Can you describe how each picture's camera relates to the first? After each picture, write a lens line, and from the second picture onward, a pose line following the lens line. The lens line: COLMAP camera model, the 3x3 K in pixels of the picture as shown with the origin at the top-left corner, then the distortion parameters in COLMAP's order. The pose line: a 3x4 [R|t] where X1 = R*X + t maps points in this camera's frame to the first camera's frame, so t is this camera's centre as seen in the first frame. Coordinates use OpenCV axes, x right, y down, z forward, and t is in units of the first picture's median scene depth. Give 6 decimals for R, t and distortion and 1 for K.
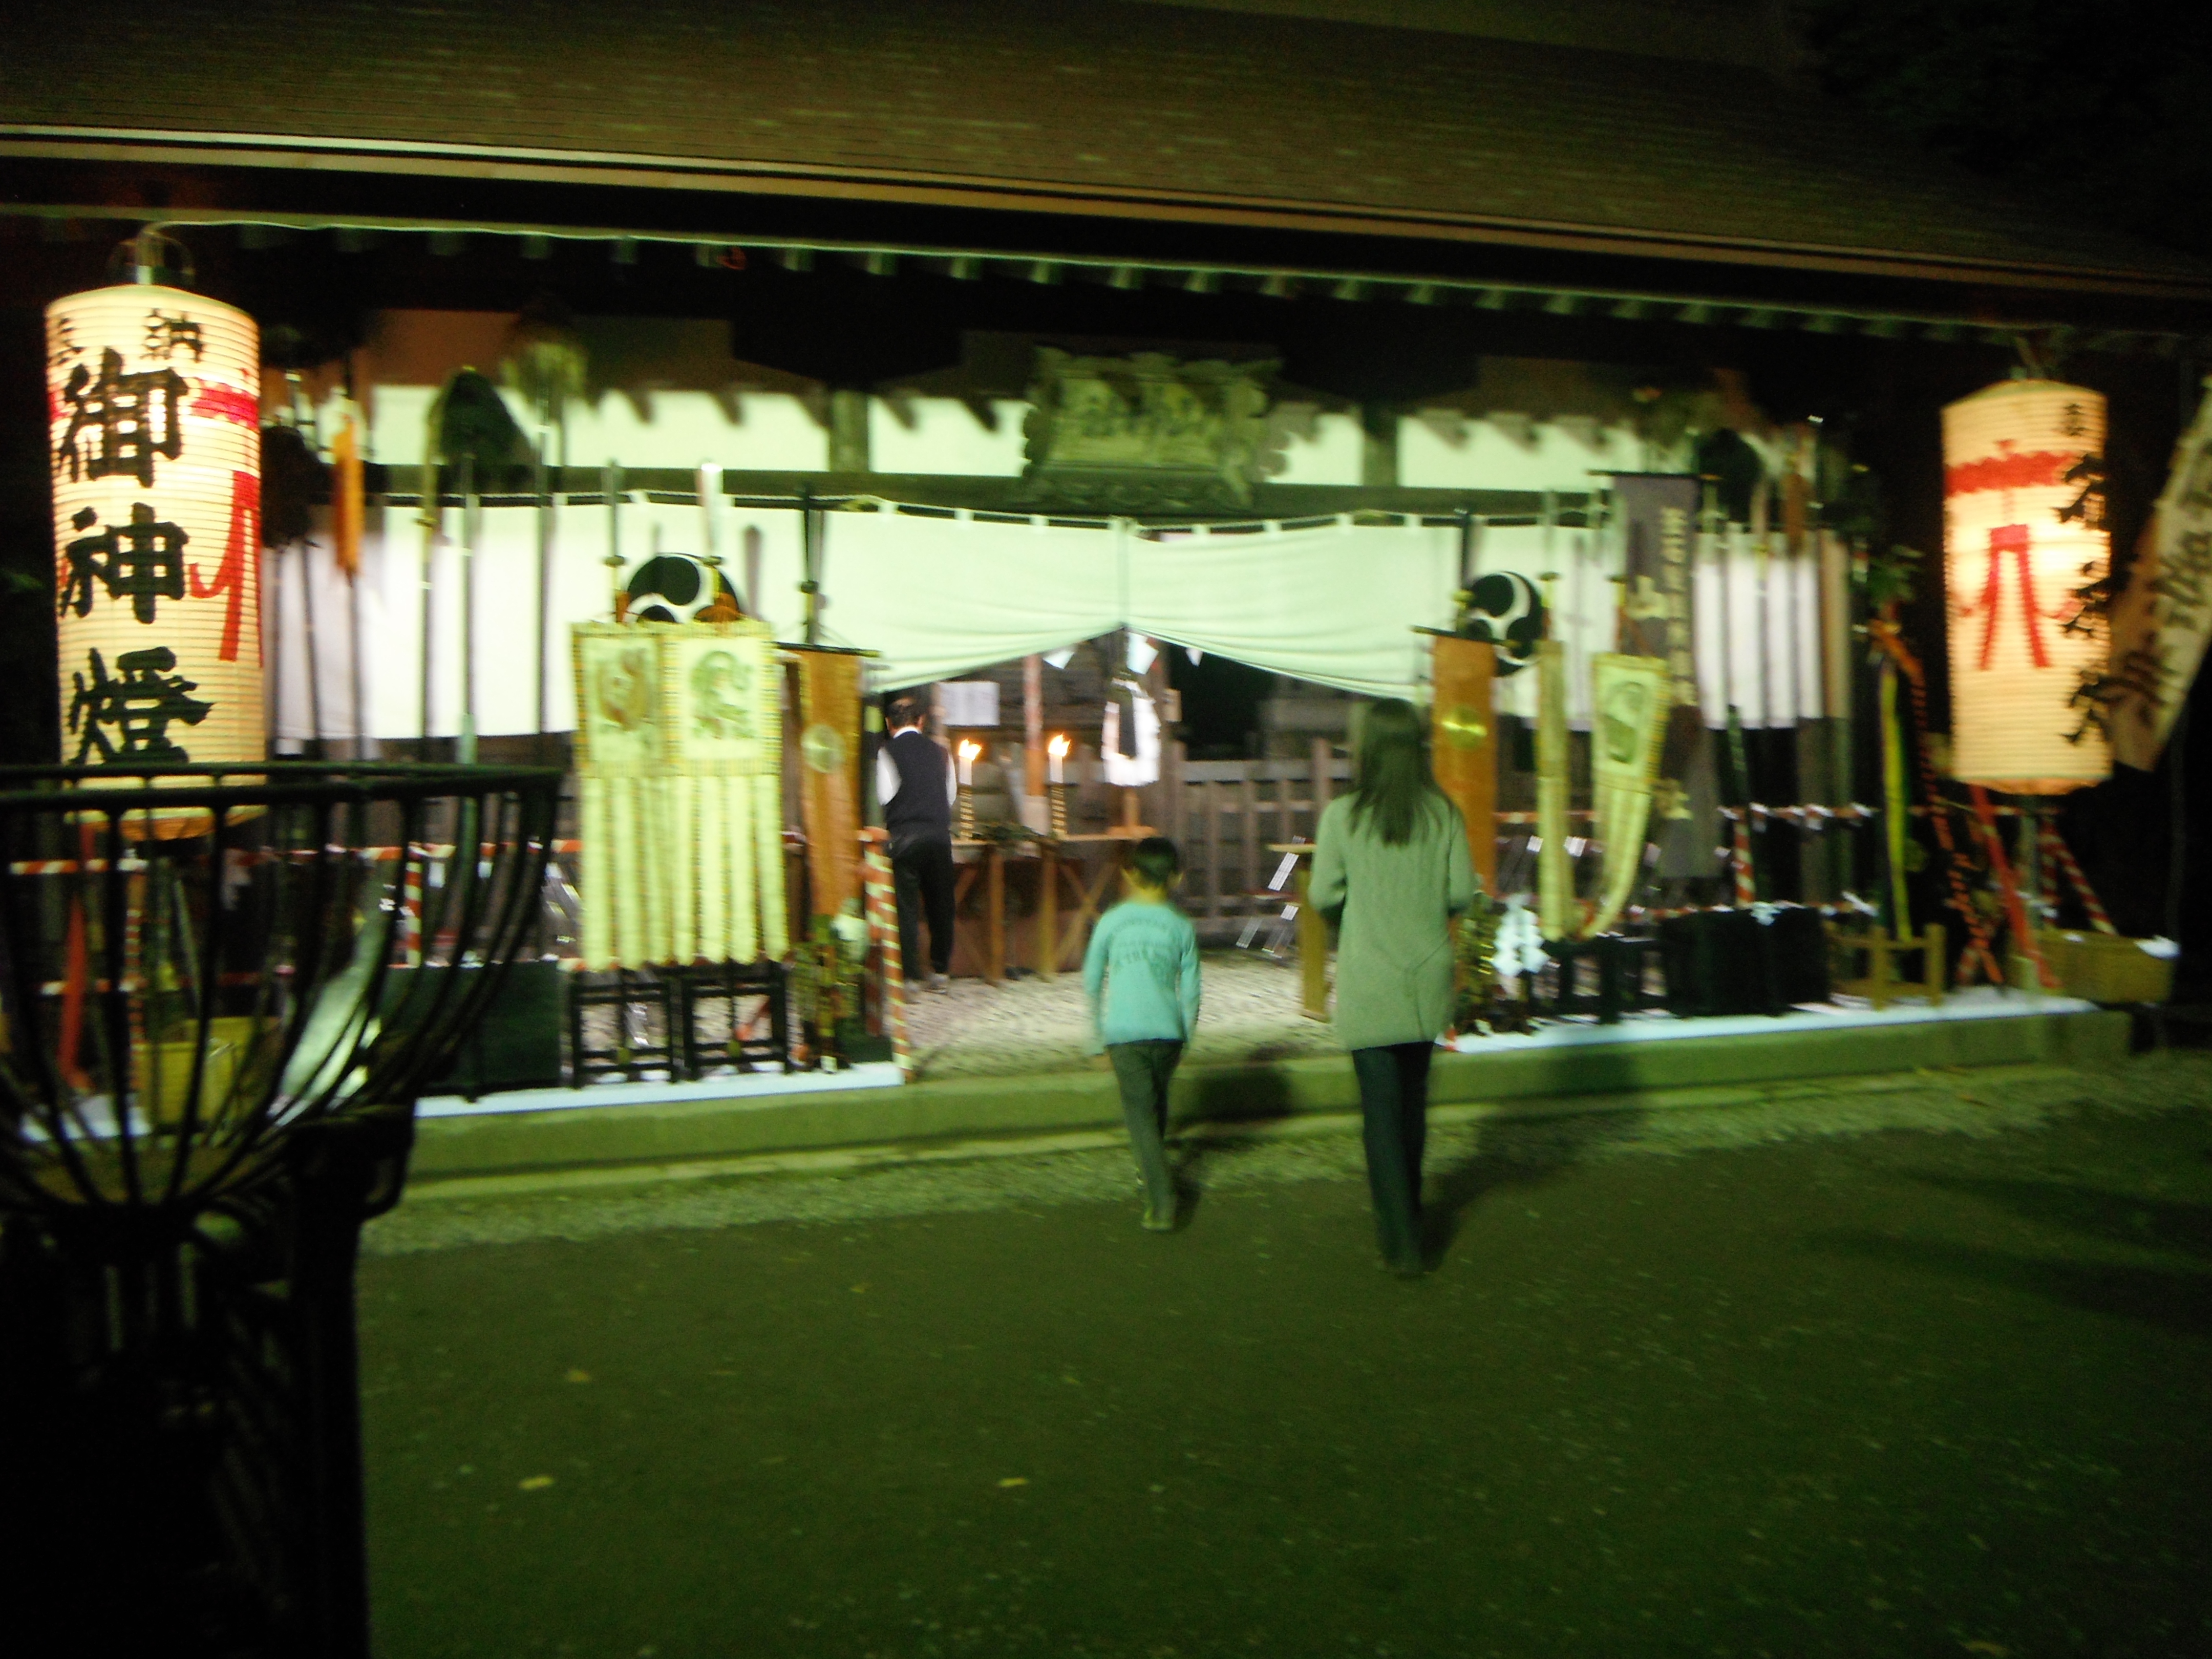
lens RADIAL K [[1829.6, 0, 1106.1], [0, 1829.6, 798.7], [0, 0, 1]] dist [-0.001012, -0.110717]
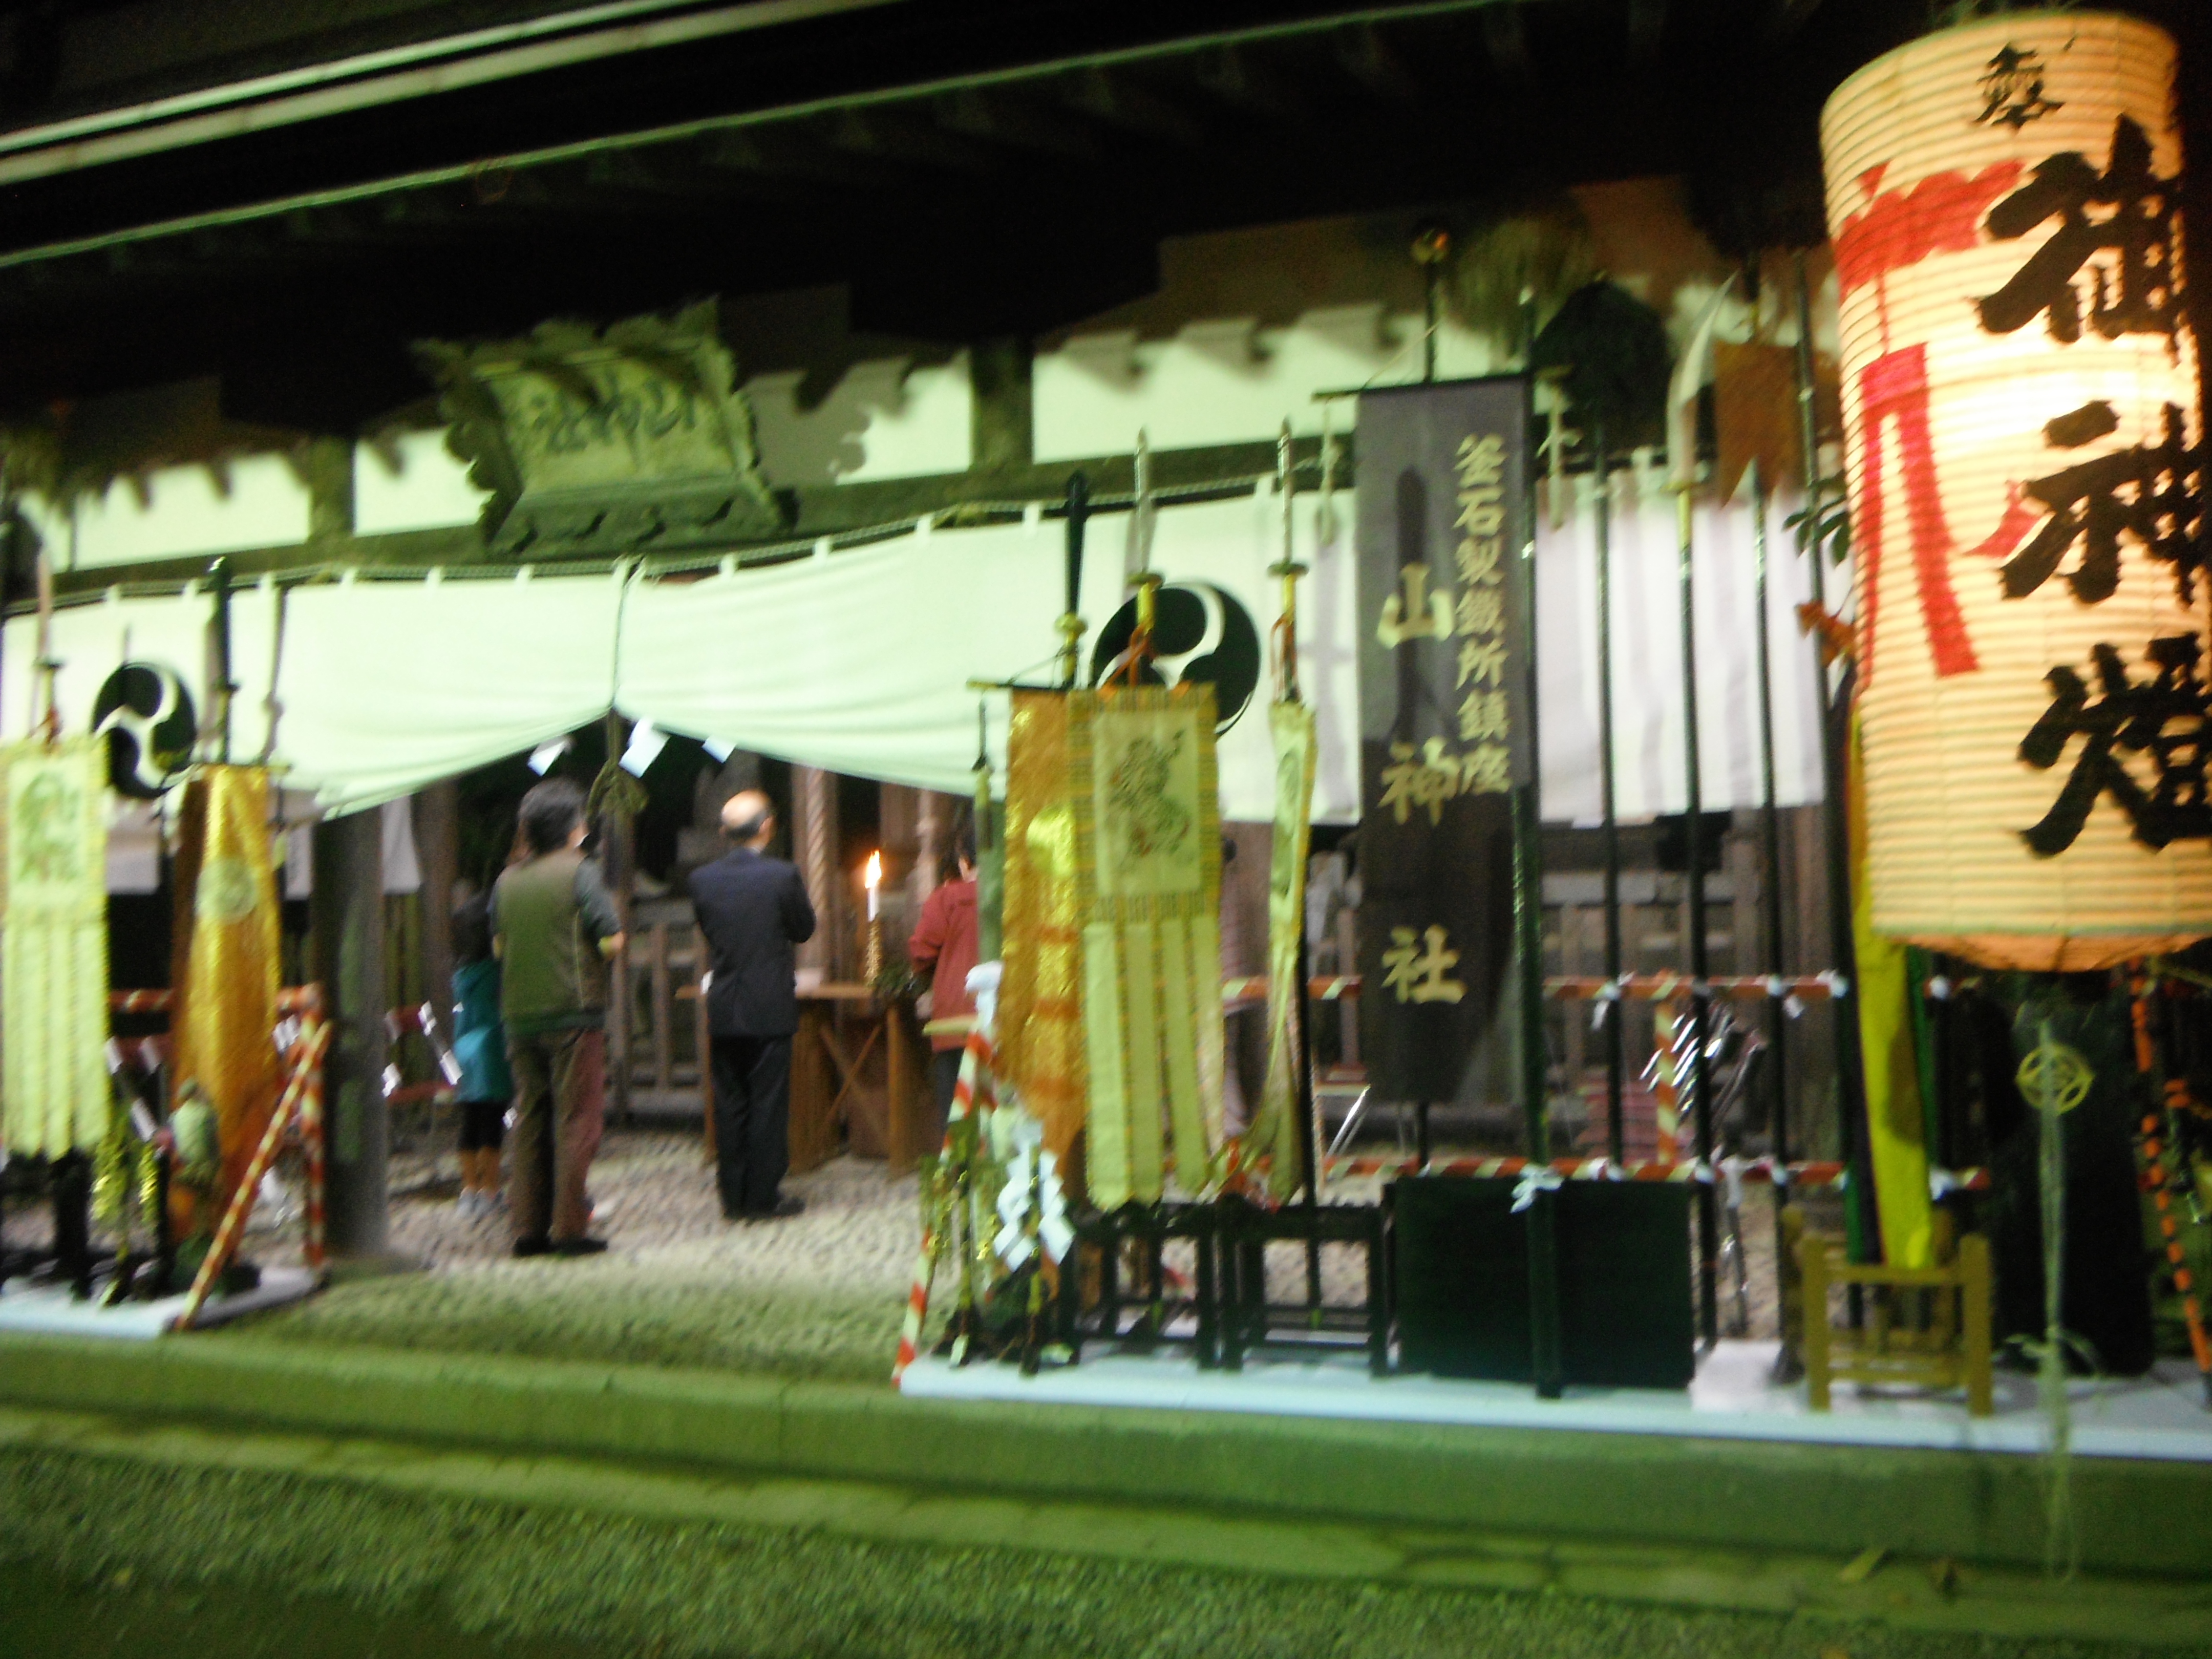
lens RADIAL K [[1834.5, 0, 1106.0], [0, 1834.5, 829.5], [0, 0, 1]] dist [-0.041948, 0.002405]
pose [[0.841135, -0.026302, -0.540185, 0.561789], [0.003960, 0.999090, -0.042479, -0.017597], [0.540810, 0.033591, 0.840474, 0.517798]]
